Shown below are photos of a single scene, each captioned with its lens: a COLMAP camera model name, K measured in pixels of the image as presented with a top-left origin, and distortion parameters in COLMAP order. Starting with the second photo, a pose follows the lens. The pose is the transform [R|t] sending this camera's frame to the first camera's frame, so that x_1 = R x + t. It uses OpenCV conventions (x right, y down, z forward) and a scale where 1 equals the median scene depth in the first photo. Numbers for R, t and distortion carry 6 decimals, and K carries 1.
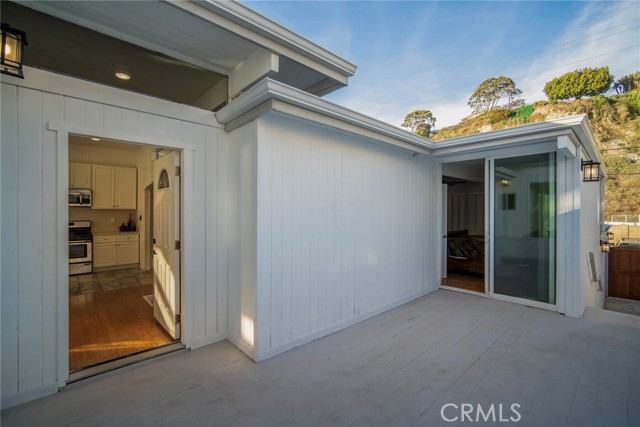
lens RADIAL K [[283.8, 0, 319.9], [0, 283.8, 214.0], [0, 0, 1]] dist [-0.003419, 0.001828]
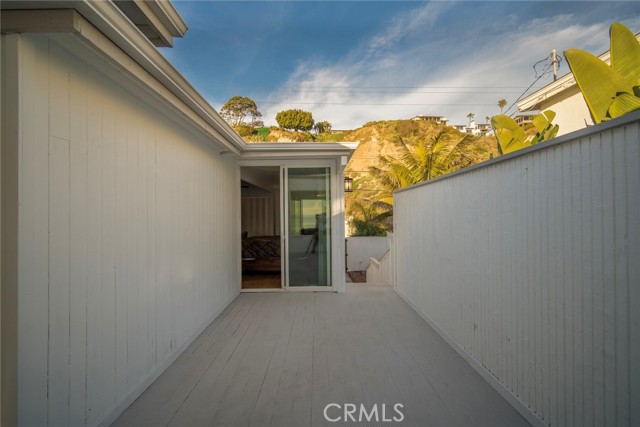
lens RADIAL K [[283.8, 0, 319.0], [0, 283.8, 210.7], [0, 0, 1]] dist [-0.003419, 0.001828]
pose [[0.668403, 0.002293, 0.743796, -0.109655], [0.015955, 0.999721, -0.017420, -0.000210], [-0.743628, 0.023510, 0.668180, 0.116173]]
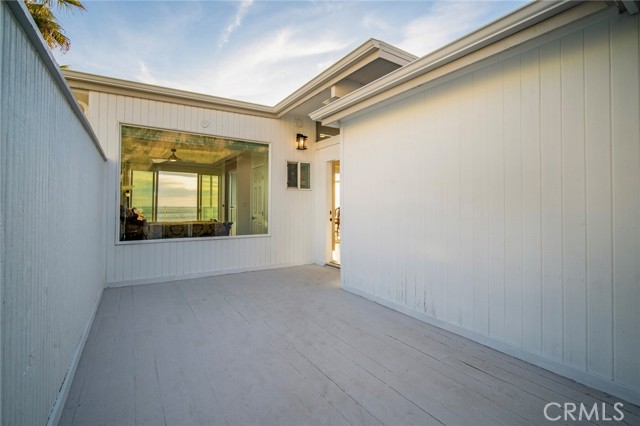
lens RADIAL K [[283.8, 0, 320.2], [0, 283.8, 206.7], [0, 0, 1]] dist [-0.003419, 0.001828]
pose [[-0.148644, 0.004908, -0.988879, 0.599280], [-0.007358, 0.999955, 0.006069, 0.035105], [0.988863, 0.008178, -0.148601, 0.510300]]
